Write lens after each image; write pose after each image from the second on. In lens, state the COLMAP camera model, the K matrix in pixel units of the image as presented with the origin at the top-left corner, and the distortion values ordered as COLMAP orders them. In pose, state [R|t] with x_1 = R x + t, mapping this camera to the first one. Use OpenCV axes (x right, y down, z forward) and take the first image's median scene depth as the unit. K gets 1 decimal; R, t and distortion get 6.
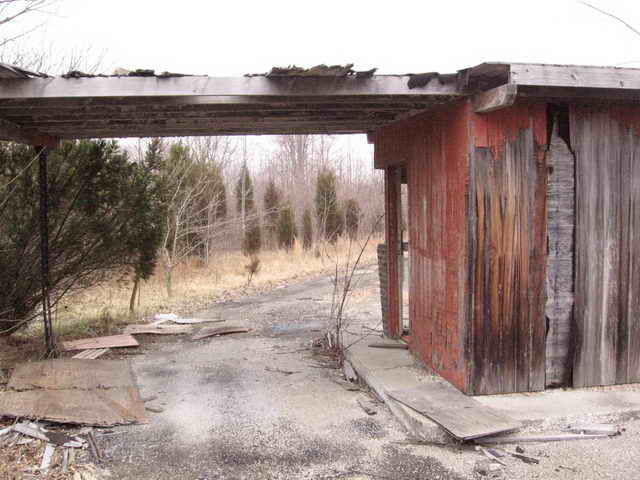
lens RADIAL K [[660.7, 0, 317.9], [0, 660.7, 238.3], [0, 0, 1]] dist [-0.101349, 0.000000]
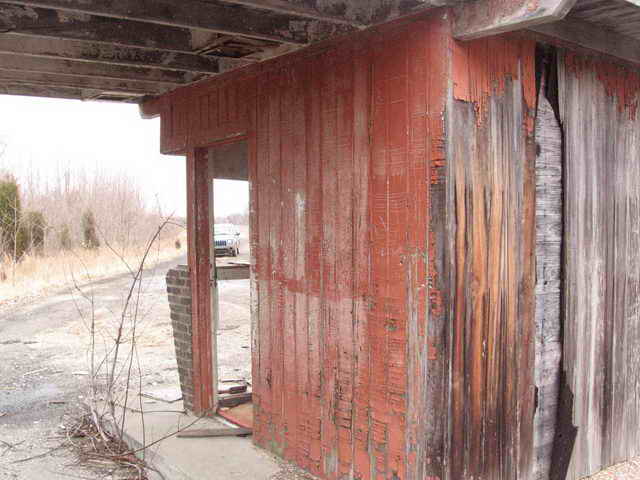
lens RADIAL K [[660.7, 0, 321.8], [0, 660.7, 244.8], [0, 0, 1]] dist [-0.101349, 0.000000]
pose [[0.886084, -0.009639, 0.463425, -0.115694], [0.015428, 0.999843, -0.008704, -0.011614], [-0.463269, 0.014862, 0.886093, 0.542205]]
